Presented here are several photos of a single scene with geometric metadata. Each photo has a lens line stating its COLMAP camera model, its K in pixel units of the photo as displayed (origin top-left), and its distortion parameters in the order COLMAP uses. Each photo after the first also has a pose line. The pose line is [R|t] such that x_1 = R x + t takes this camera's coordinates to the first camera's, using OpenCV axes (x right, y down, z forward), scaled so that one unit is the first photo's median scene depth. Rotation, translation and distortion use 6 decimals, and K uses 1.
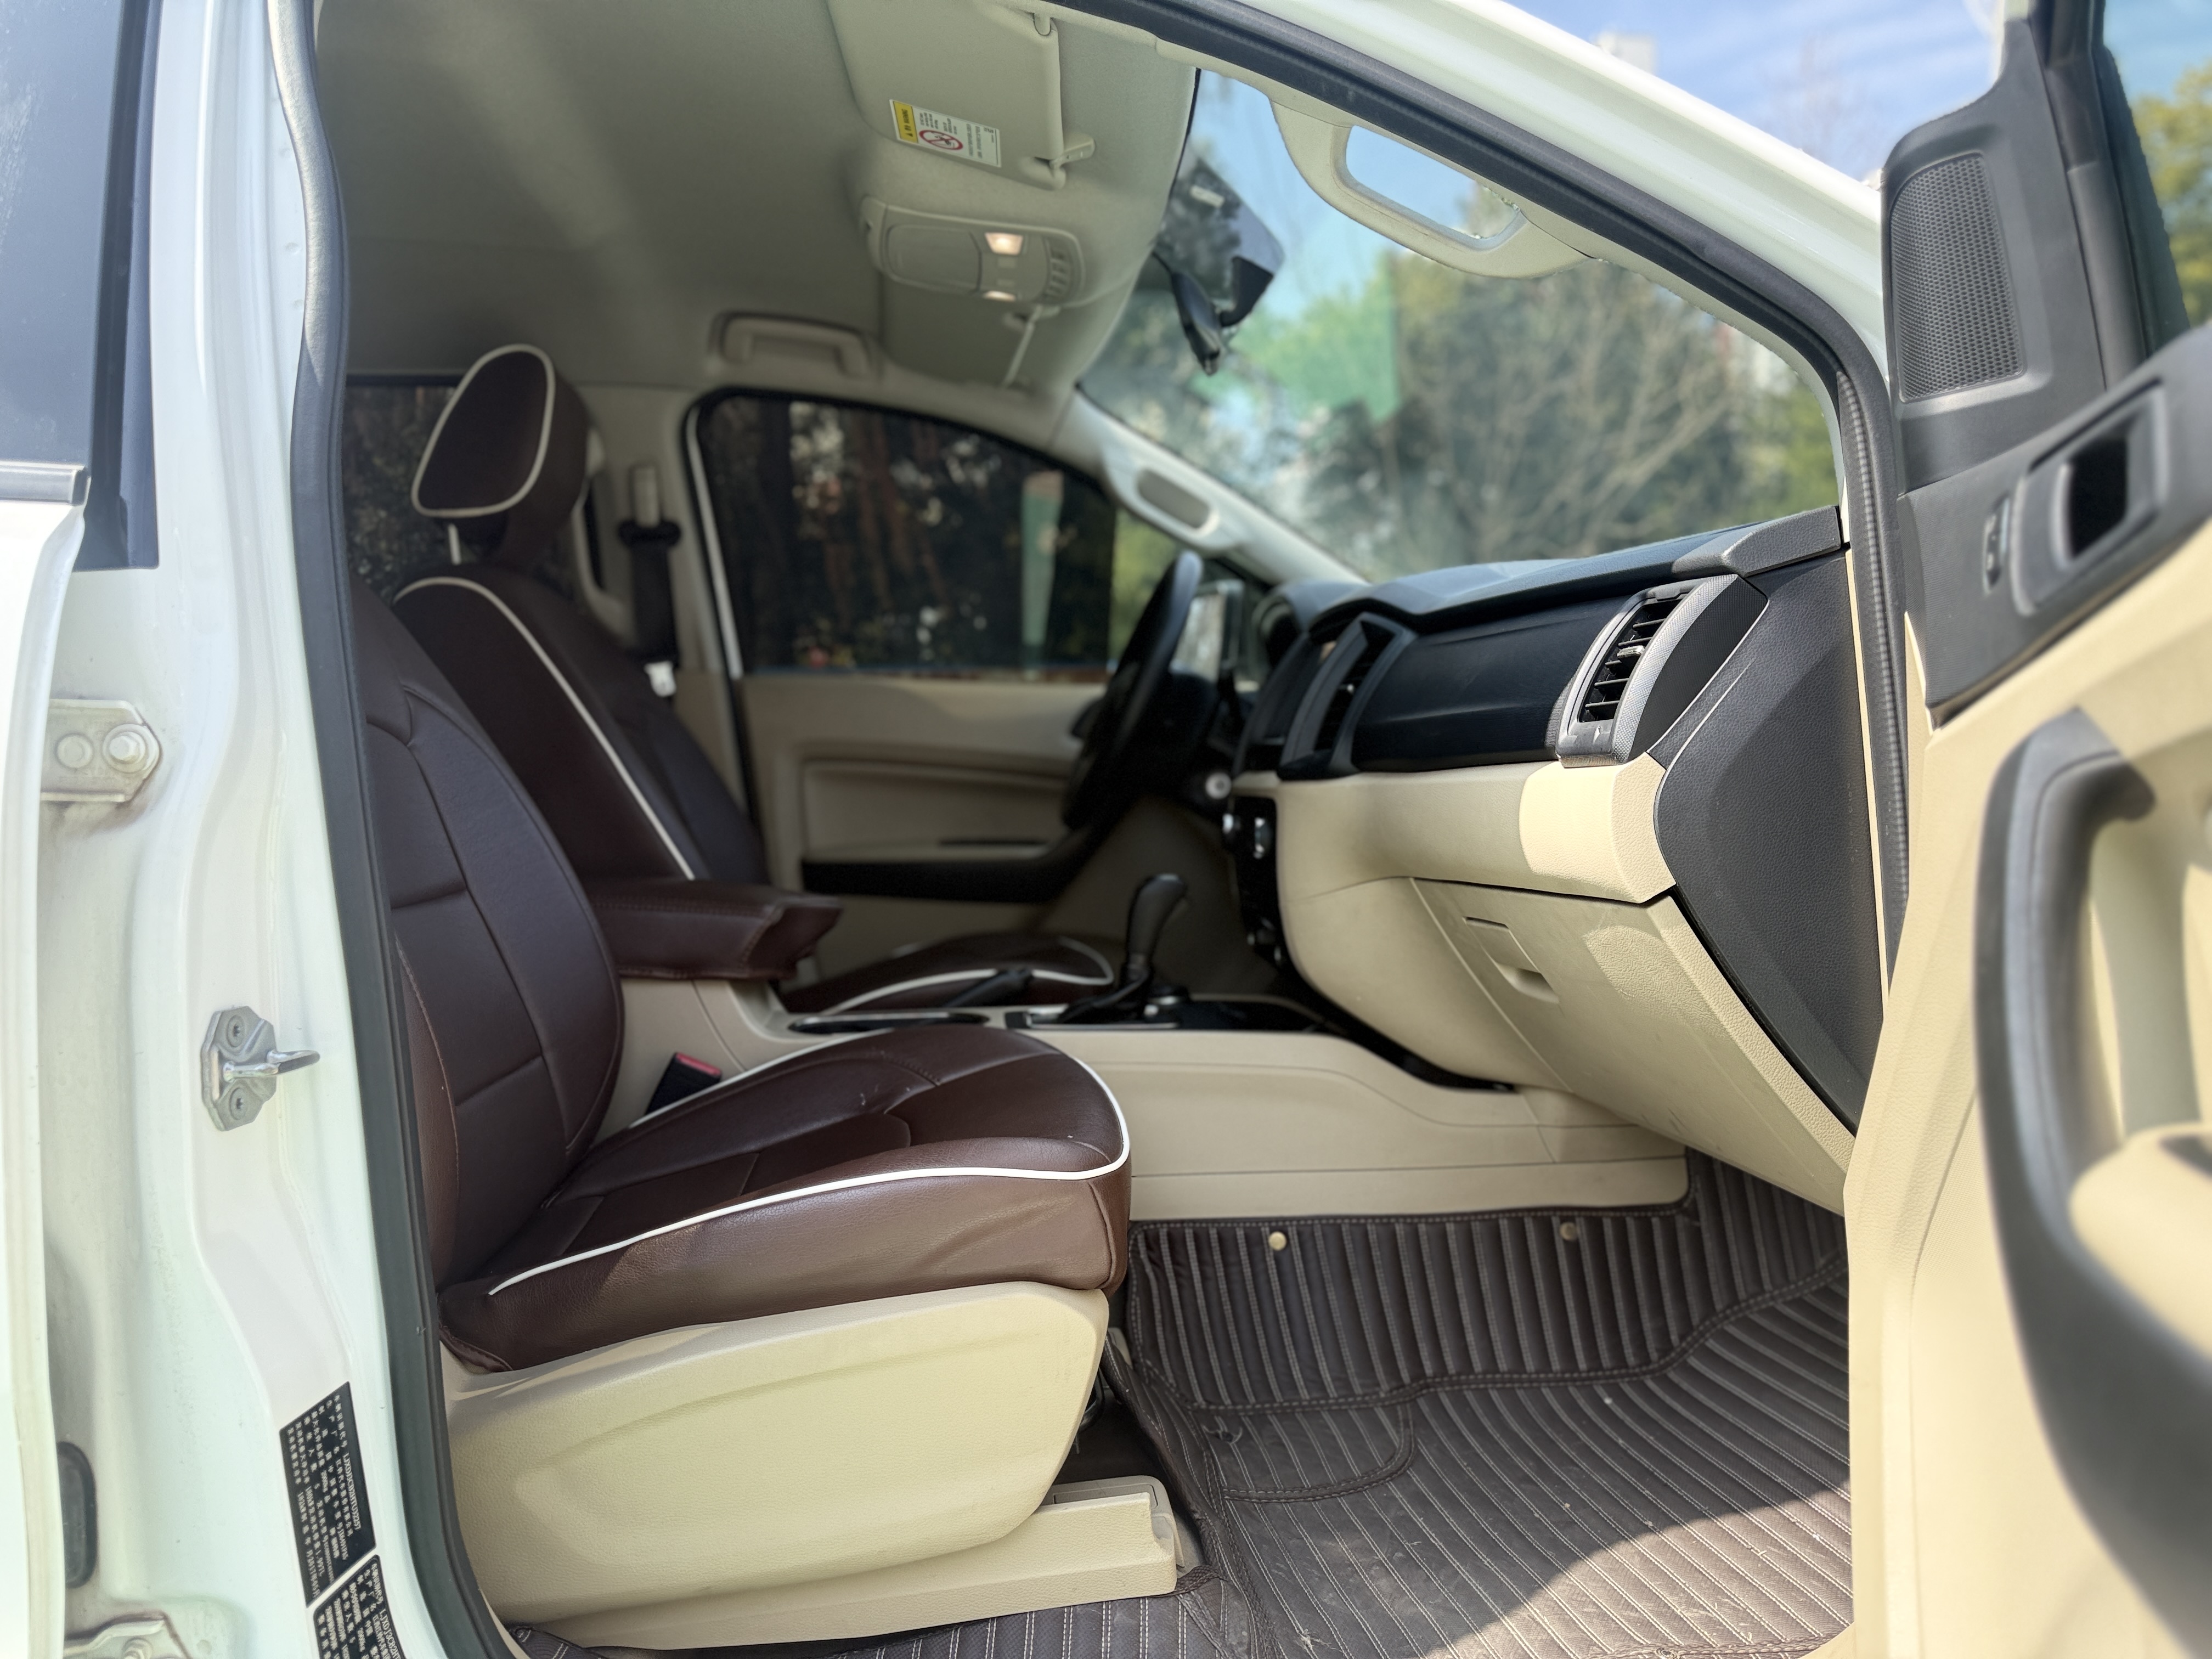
lens RADIAL K [[1536.9, 0, 1116.2], [0, 1536.9, 832.3], [0, 0, 1]] dist [0.055640, -0.006129]
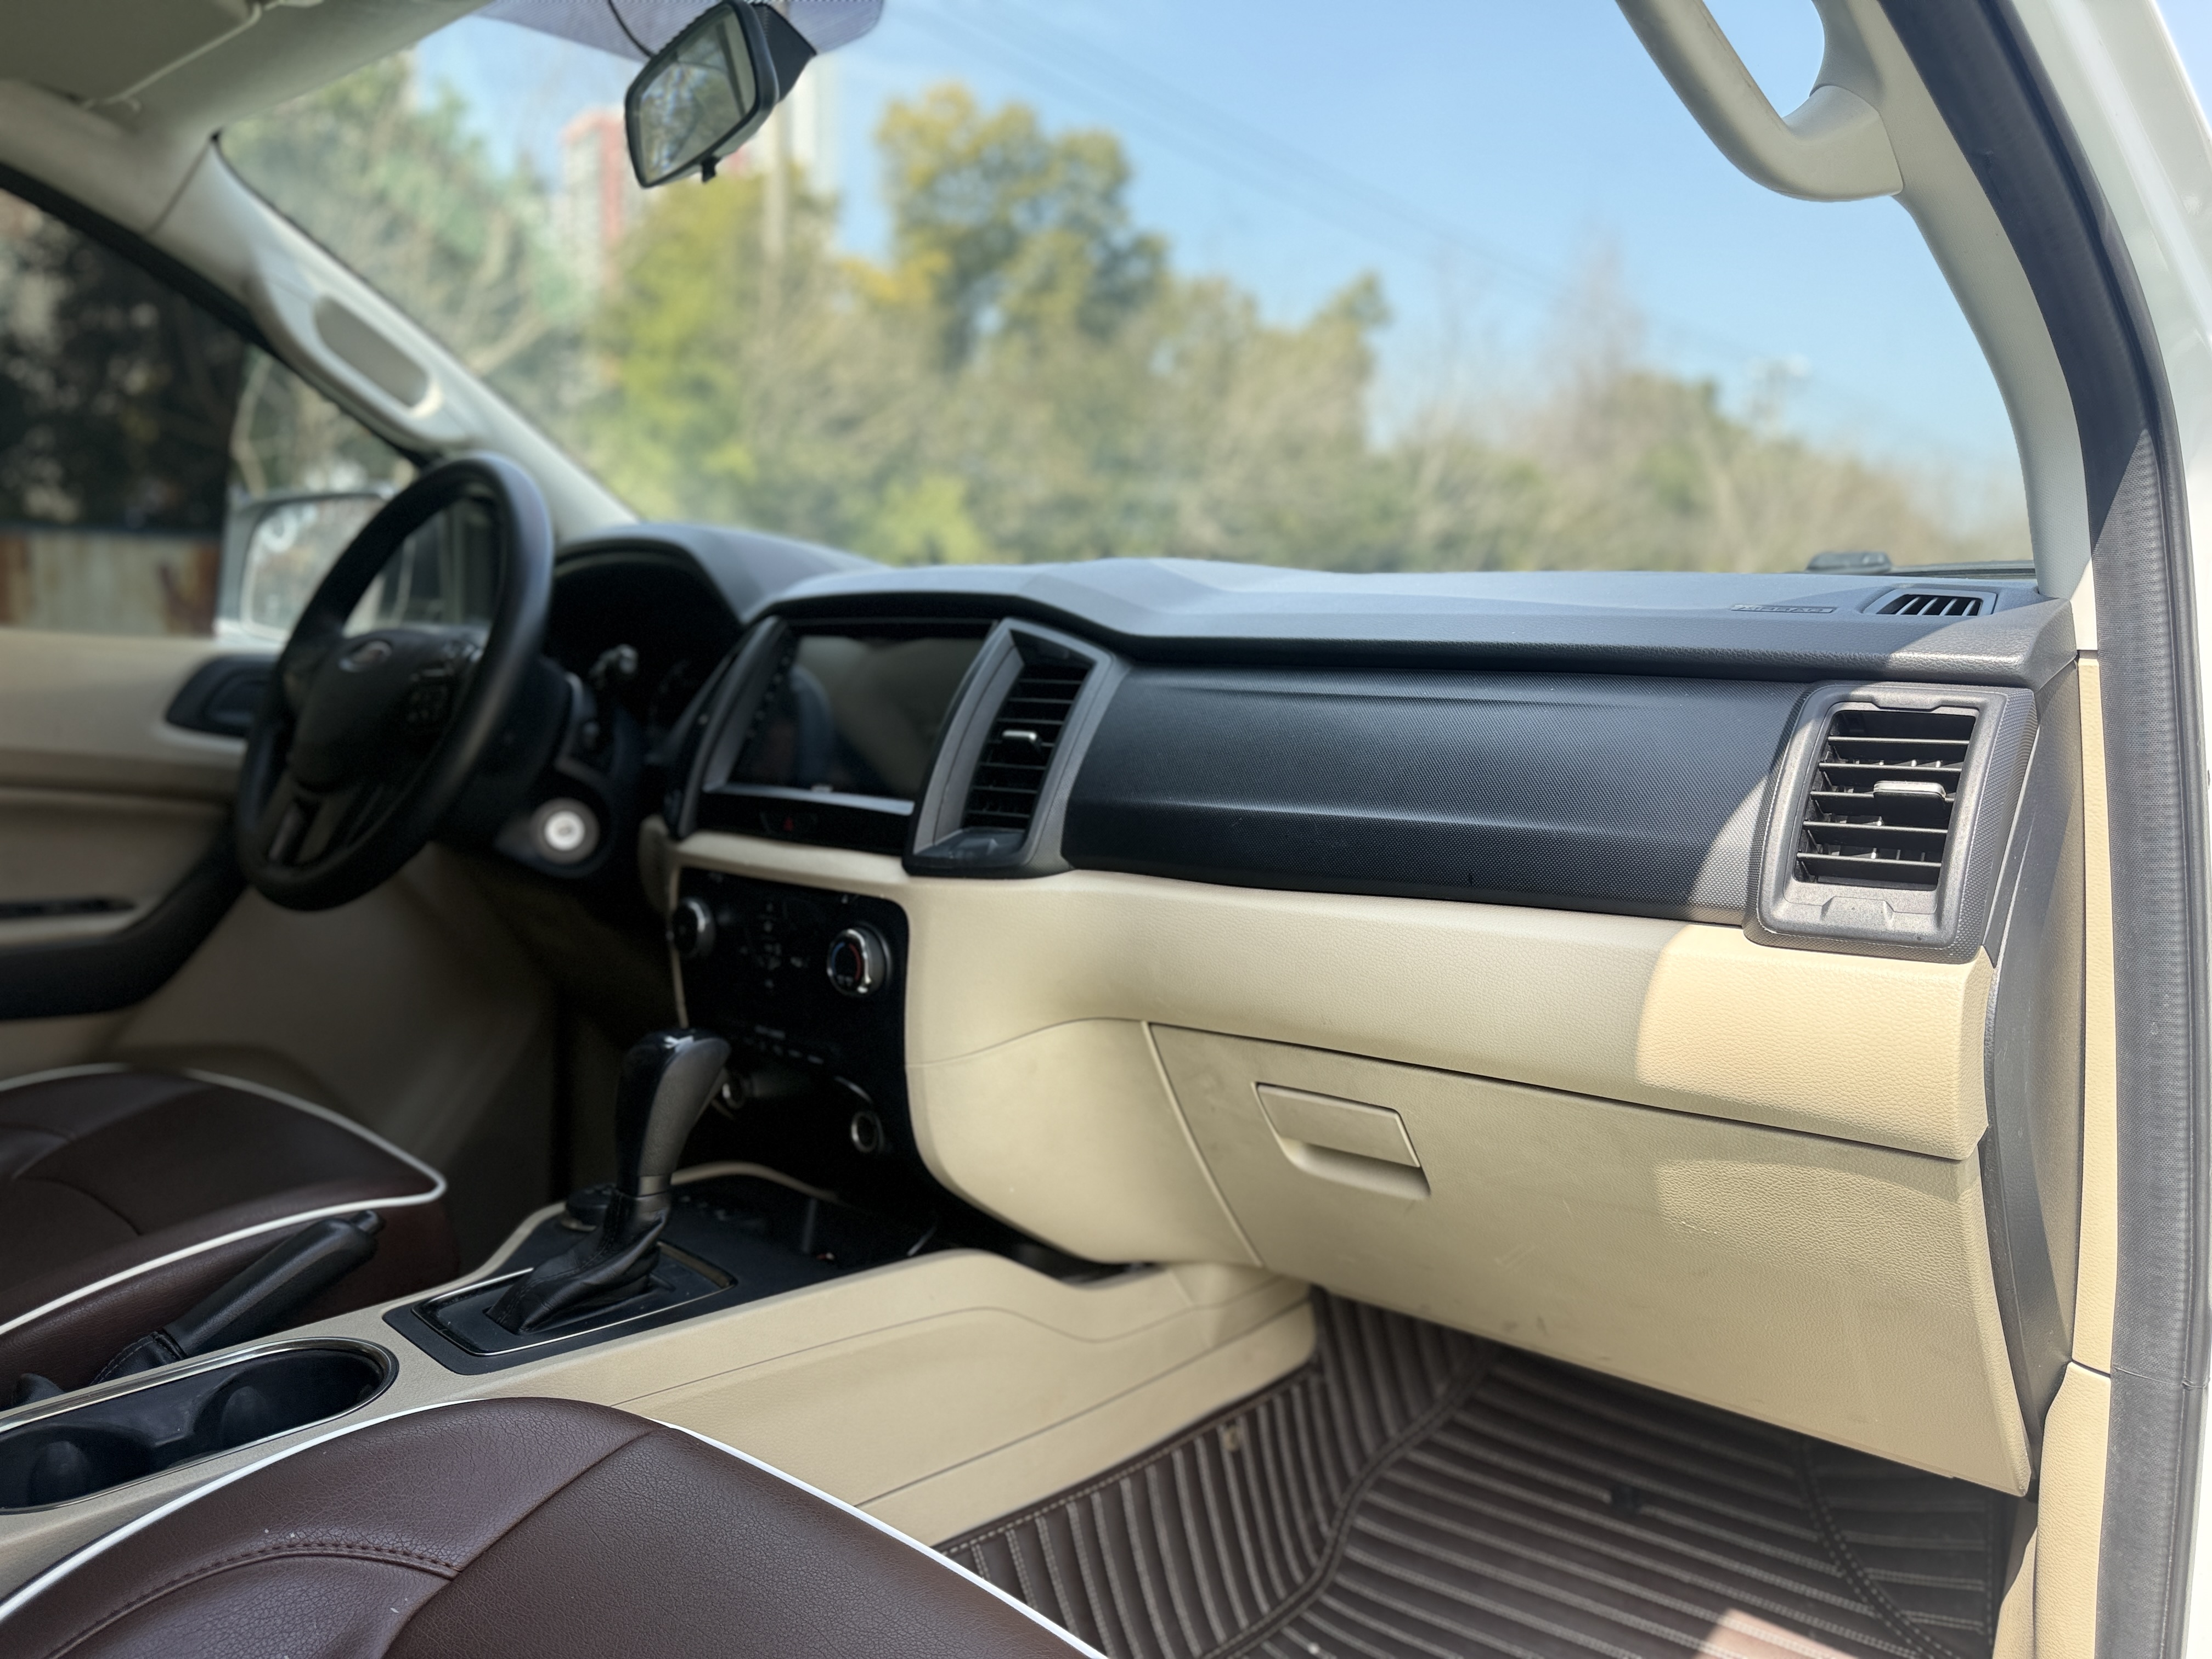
lens RADIAL K [[1536.9, 0, 1103.3], [0, 1536.9, 822.9], [0, 0, 1]] dist [0.055640, -0.006129]
pose [[0.745880, -0.033137, 0.665256, -0.259406], [-0.002731, 0.998601, 0.052803, -0.089604], [-0.666075, -0.041202, 0.744746, 0.472455]]
